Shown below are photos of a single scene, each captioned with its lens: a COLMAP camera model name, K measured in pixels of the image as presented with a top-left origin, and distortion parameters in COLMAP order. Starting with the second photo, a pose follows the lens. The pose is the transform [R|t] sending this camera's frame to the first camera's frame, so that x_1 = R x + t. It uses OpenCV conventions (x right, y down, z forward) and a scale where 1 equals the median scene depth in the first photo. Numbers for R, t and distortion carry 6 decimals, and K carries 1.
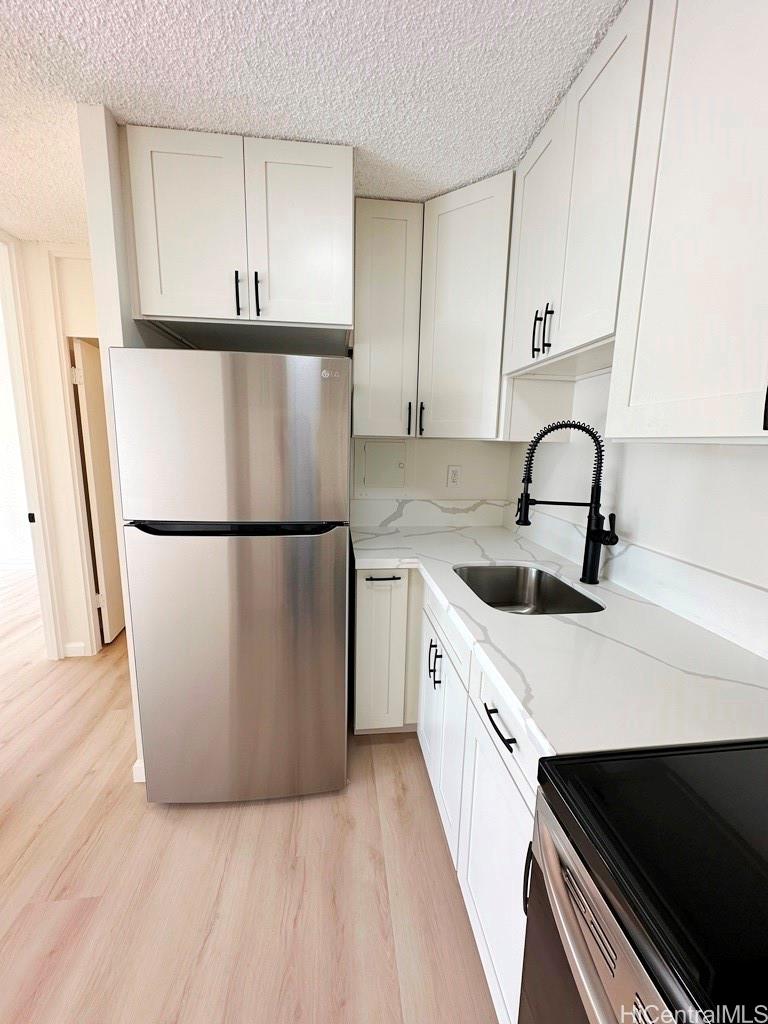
lens RADIAL K [[408.1, 0, 384.0], [0, 408.1, 512.0], [0, 0, 1]] dist [-0.000714, -0.000209]
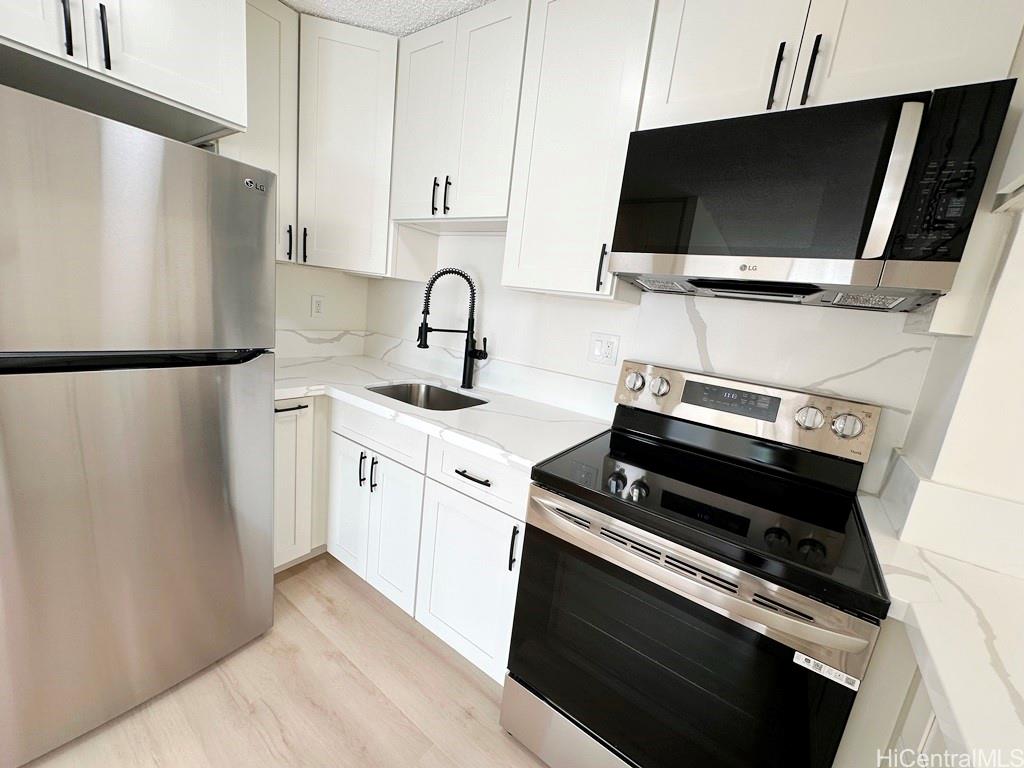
lens RADIAL K [[408.2, 0, 512.0], [0, 408.2, 384.0], [0, 0, 1]] dist [-0.002018, -0.000438]
pose [[0.667532, -0.087714, 0.739397, -0.420322], [0.026195, 0.995189, 0.094410, 0.030651], [-0.744120, -0.043653, 0.666618, -0.046973]]
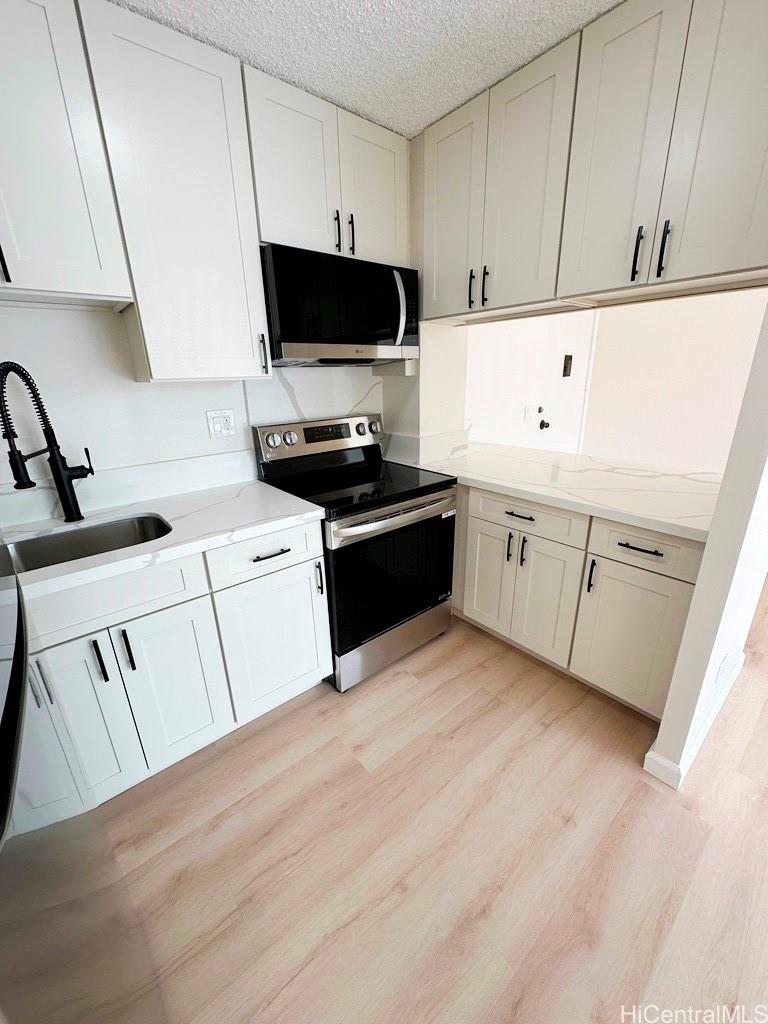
lens RADIAL K [[408.1, 0, 384.0], [0, 408.1, 512.0], [0, 0, 1]] dist [-0.000714, -0.000209]
pose [[-0.548883, -0.274339, 0.789598, -0.769928], [0.158017, 0.893524, 0.420292, -0.166072], [-0.820827, 0.355461, -0.447090, 0.795559]]
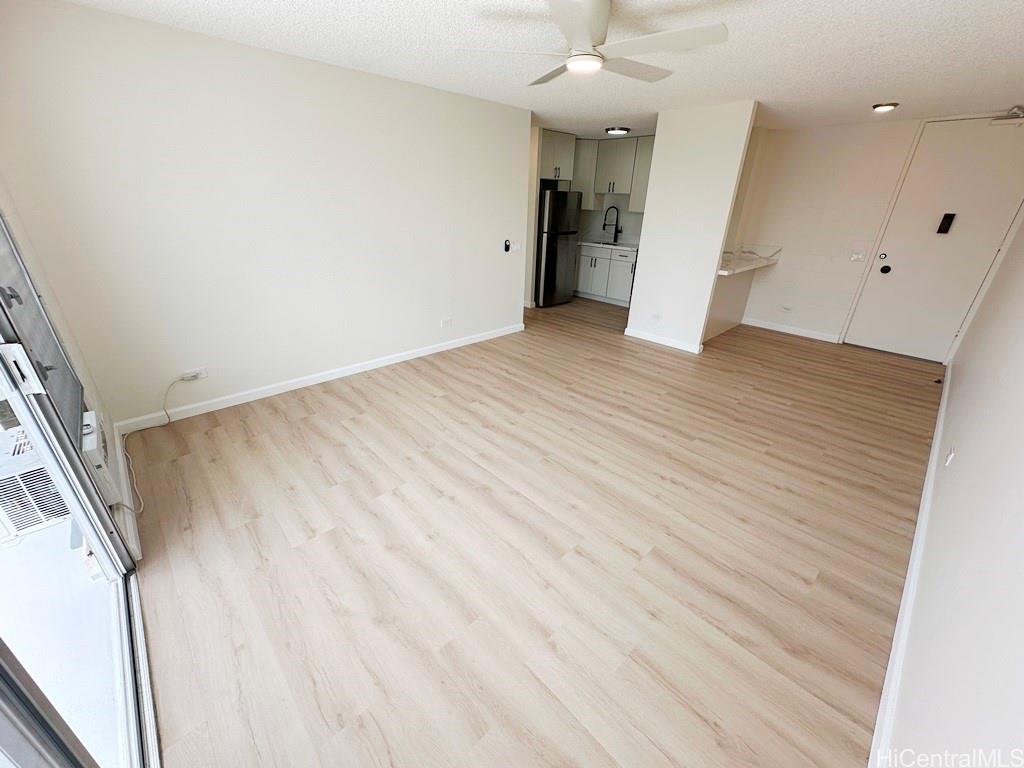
lens RADIAL K [[408.1, 0, 512.0], [0, 408.1, 384.0], [0, 0, 1]] dist [-0.000714, -0.000209]
pose [[0.801542, -0.243610, 0.546062, -3.388812], [0.092944, 0.952903, 0.288683, 0.254517], [-0.590670, -0.180638, 0.786434, -2.278145]]
